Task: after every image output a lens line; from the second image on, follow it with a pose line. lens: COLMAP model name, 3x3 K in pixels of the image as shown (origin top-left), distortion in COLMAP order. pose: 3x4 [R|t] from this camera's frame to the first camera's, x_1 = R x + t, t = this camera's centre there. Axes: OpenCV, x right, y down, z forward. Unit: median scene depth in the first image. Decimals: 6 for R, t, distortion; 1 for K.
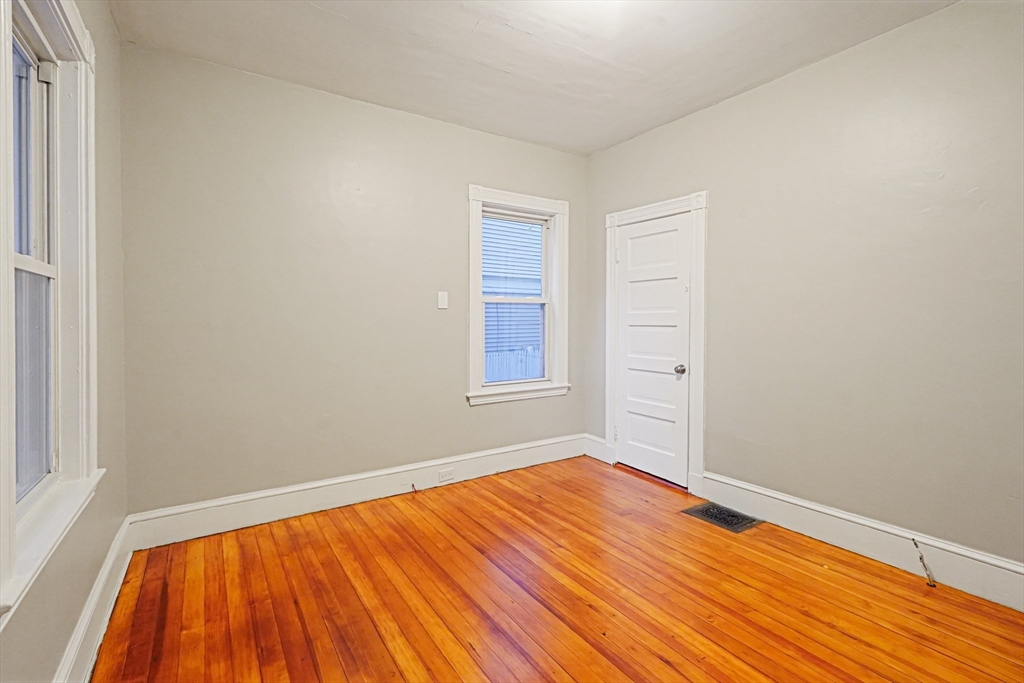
lens RADIAL K [[467.3, 0, 507.5], [0, 467.3, 315.2], [0, 0, 1]] dist [-0.009329, 0.006402]
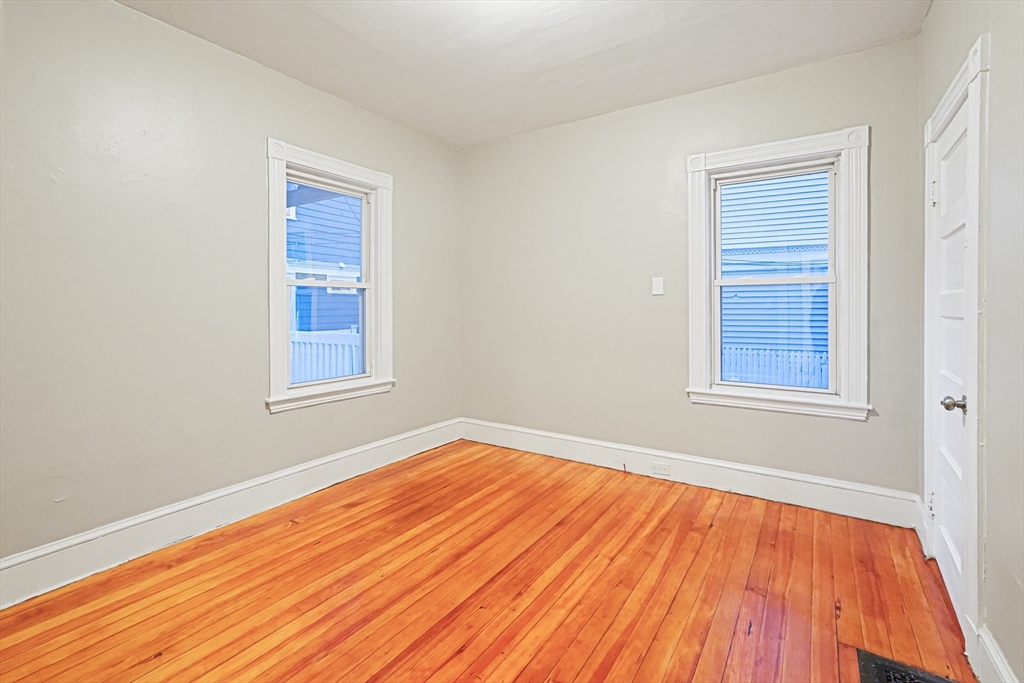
lens RADIAL K [[467.3, 0, 507.5], [0, 467.3, 315.2], [0, 0, 1]] dist [-0.009329, 0.006402]
pose [[0.384164, 0.016413, -0.923119, 0.804631], [0.010150, 0.999706, 0.021999, 0.006439], [0.923209, -0.017821, 0.383885, 0.454243]]
